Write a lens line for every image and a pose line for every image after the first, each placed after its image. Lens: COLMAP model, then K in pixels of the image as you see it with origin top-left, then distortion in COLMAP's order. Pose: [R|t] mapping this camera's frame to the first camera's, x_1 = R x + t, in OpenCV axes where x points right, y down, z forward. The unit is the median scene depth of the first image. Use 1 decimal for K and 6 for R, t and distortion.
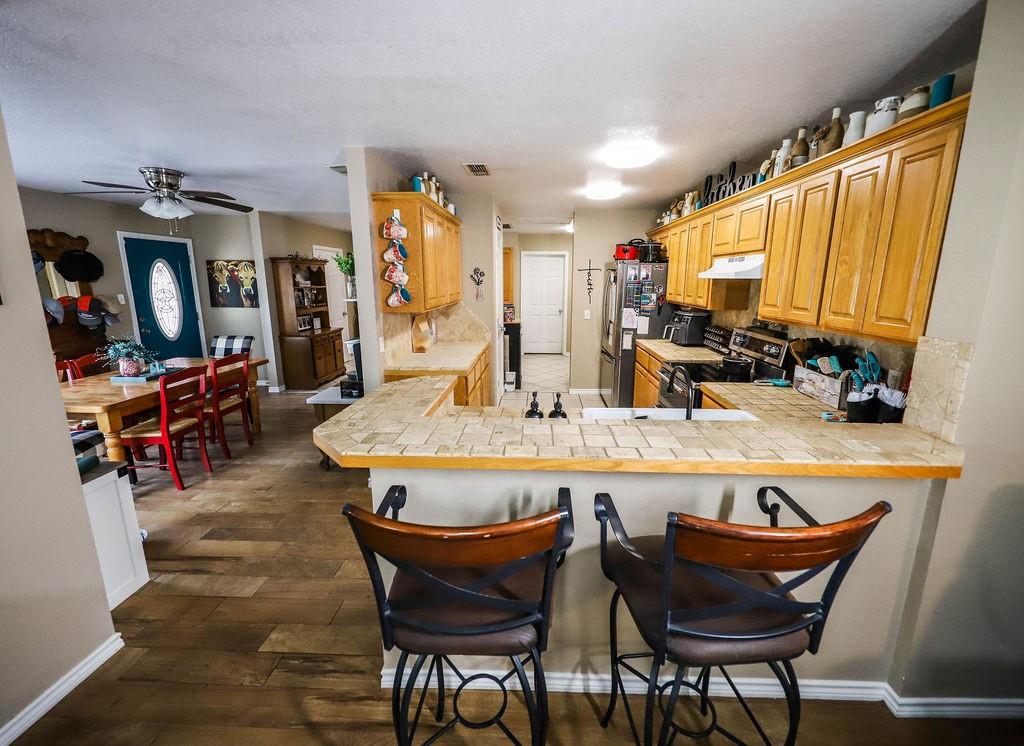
lens RADIAL K [[426.4, 0, 546.0], [0, 426.4, 362.3], [0, 0, 1]] dist [-0.008071, -0.002093]
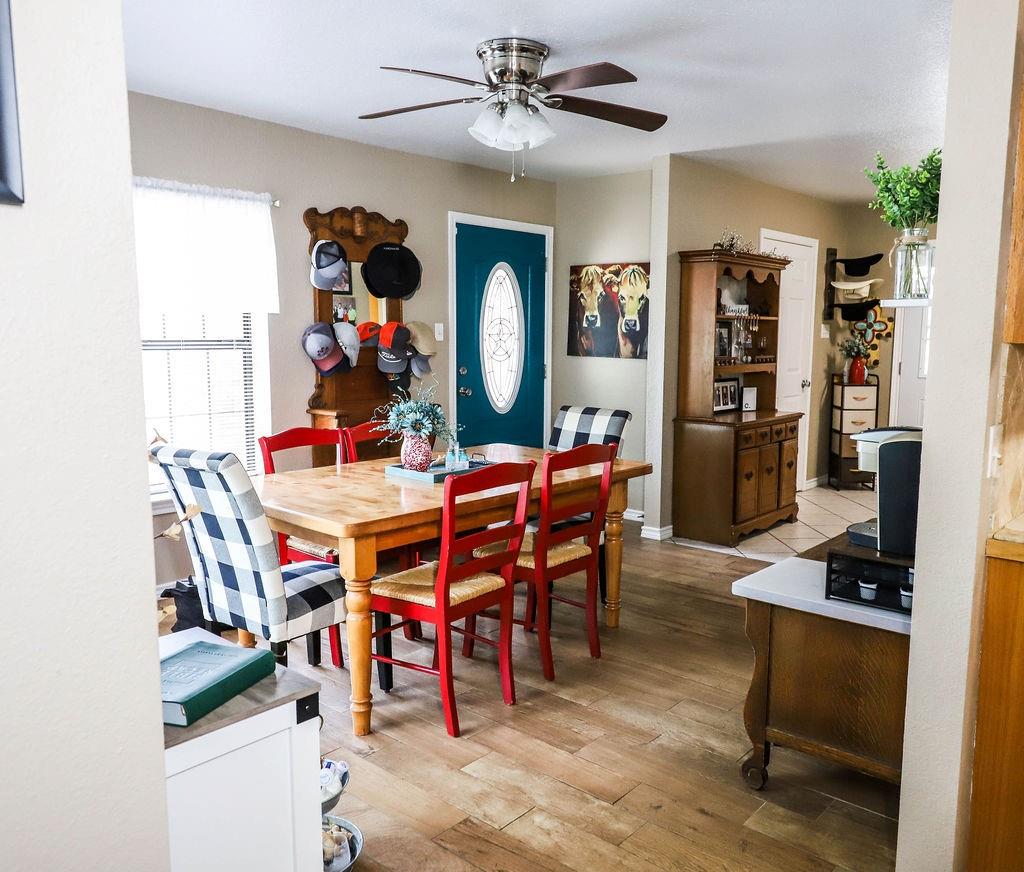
lens RADIAL K [[881.6, 0, 516.5], [0, 881.6, 428.9], [0, 0, 1]] dist [0.056835, 0.003843]
pose [[0.744957, 0.074162, -0.662978, -0.161875], [-0.128266, 0.991182, -0.033251, 0.004323], [0.654666, 0.109808, 0.747900, 0.230091]]
